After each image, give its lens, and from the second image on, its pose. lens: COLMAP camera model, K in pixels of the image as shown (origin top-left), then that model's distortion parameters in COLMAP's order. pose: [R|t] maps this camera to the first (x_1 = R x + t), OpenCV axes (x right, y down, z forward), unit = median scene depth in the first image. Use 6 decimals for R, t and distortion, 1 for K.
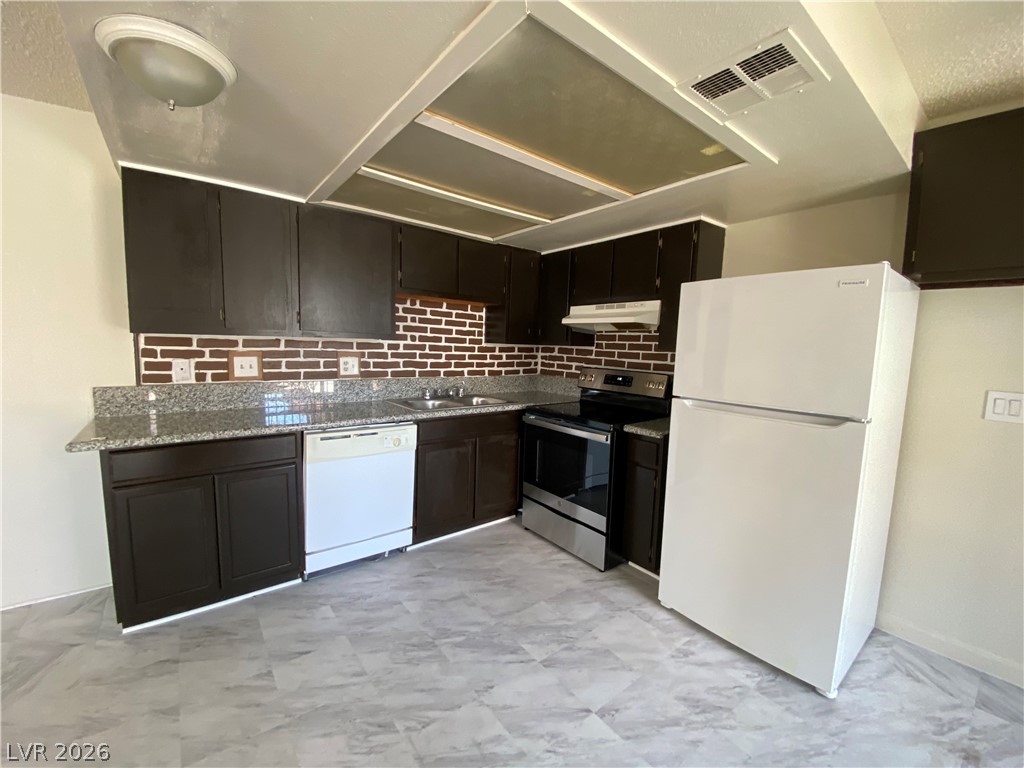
lens RADIAL K [[414.0, 0, 511.5], [0, 414.0, 389.1], [0, 0, 1]] dist [0.014238, -0.016736]
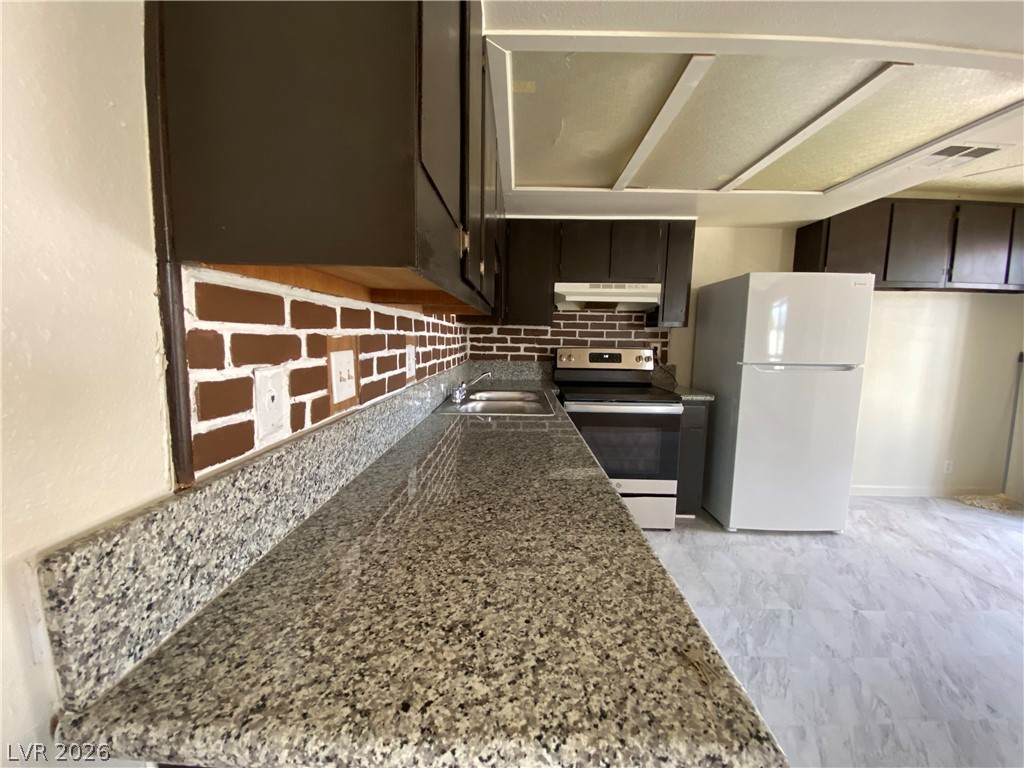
lens RADIAL K [[412.1, 0, 512.0], [0, 412.1, 391.5], [0, 0, 1]] dist [0.032448, -0.027370]
pose [[0.630429, -0.124548, 0.766190, -0.923103], [0.089667, 0.992121, 0.087496, -0.064686], [-0.771051, 0.013542, 0.636630, 0.675087]]
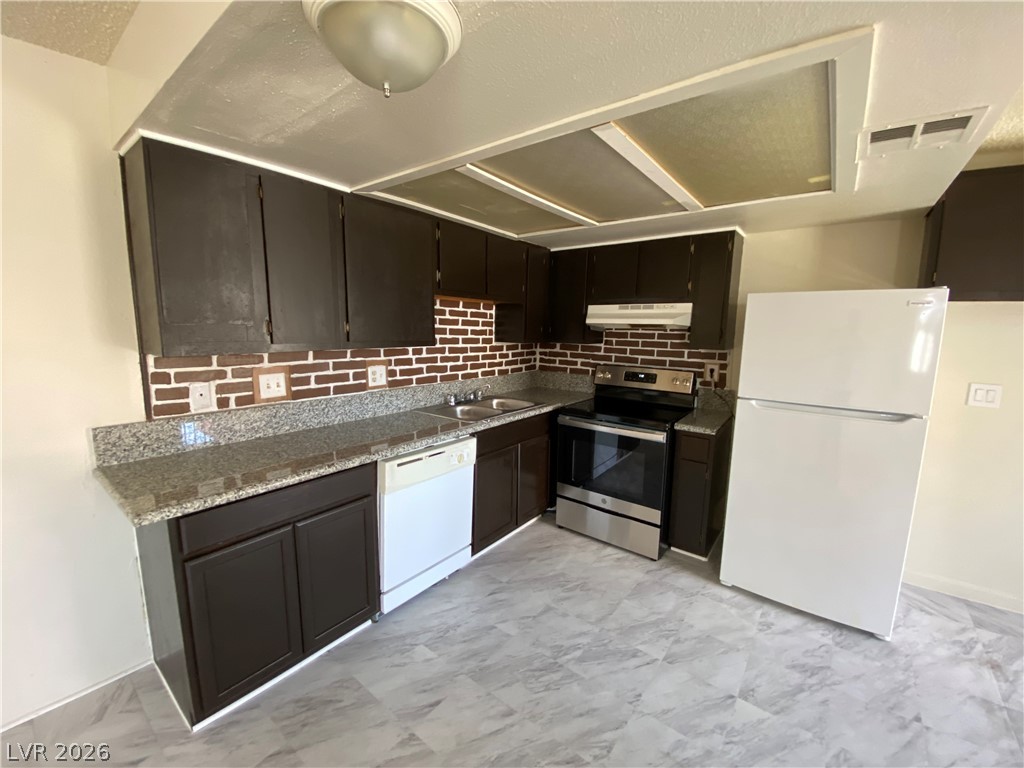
lens RADIAL K [[414.0, 0, 511.5], [0, 414.0, 389.1], [0, 0, 1]] dist [0.014238, -0.016736]
pose [[0.969785, -0.051593, 0.238442, -0.405776], [0.040319, 0.997837, 0.051922, -0.077379], [-0.240605, -0.040739, 0.969768, 0.077702]]
